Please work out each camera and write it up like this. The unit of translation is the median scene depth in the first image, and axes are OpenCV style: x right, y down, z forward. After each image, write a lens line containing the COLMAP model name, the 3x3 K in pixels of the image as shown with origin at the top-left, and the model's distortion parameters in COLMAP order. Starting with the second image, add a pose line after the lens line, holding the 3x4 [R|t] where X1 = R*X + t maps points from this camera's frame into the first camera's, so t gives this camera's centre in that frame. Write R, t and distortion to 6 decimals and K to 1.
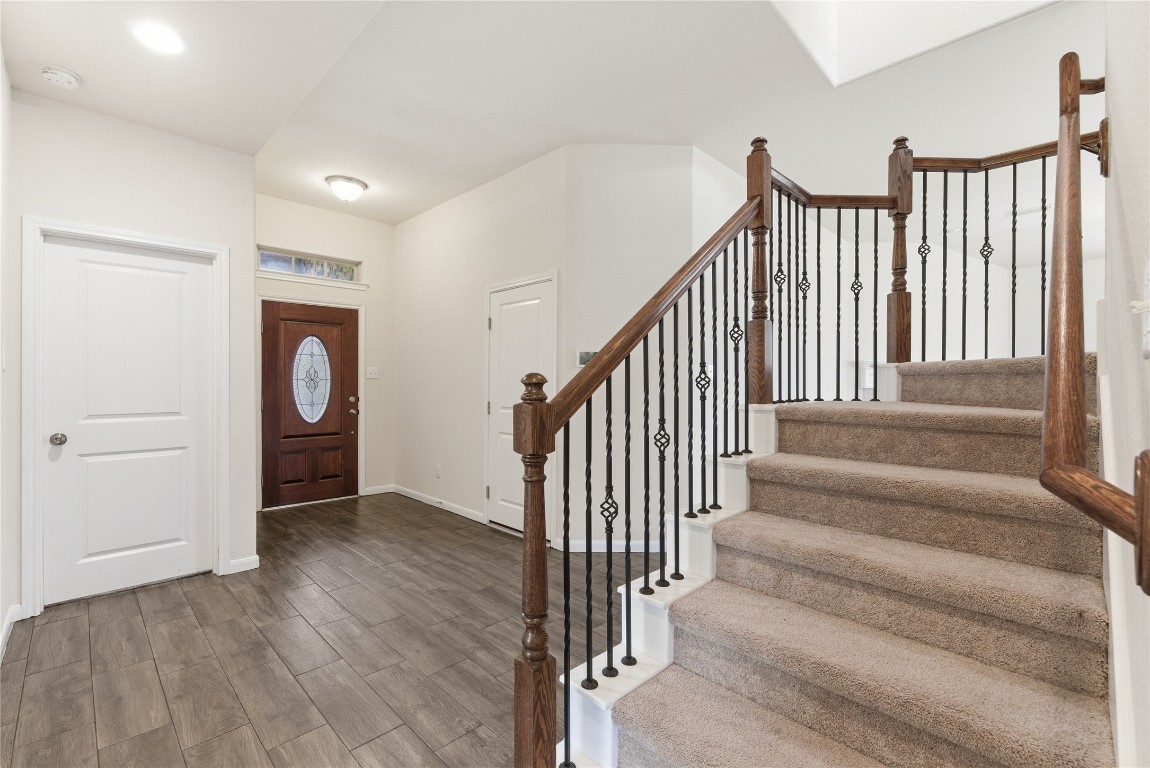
lens RADIAL K [[504.9, 0, 575.0], [0, 504.9, 384.0], [0, 0, 1]] dist [0.000601, 0.000541]
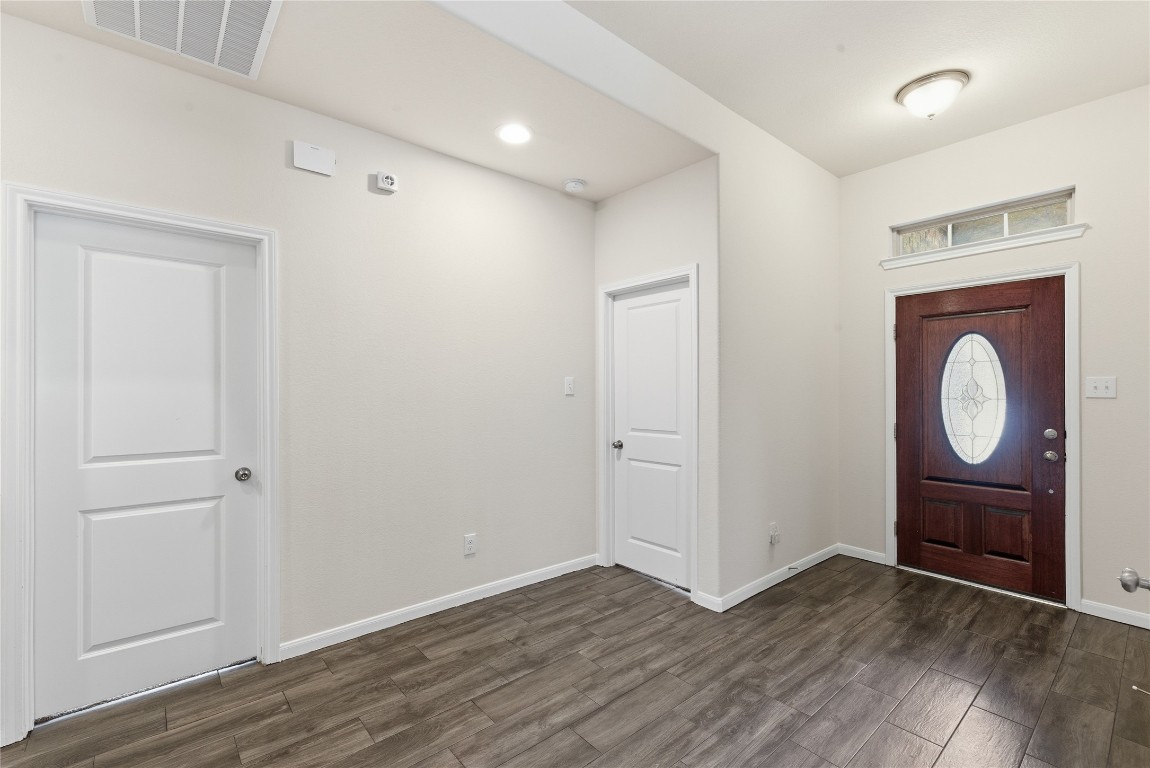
lens RADIAL K [[500.7, 0, 575.9], [0, 500.7, 396.2], [0, 0, 1]] dist [0.000128, 0.000295]
pose [[-0.077285, 0.004762, -0.996998, 0.261515], [-0.003032, 0.999983, 0.005011, -0.020798], [0.997004, 0.003410, -0.077270, 0.791408]]
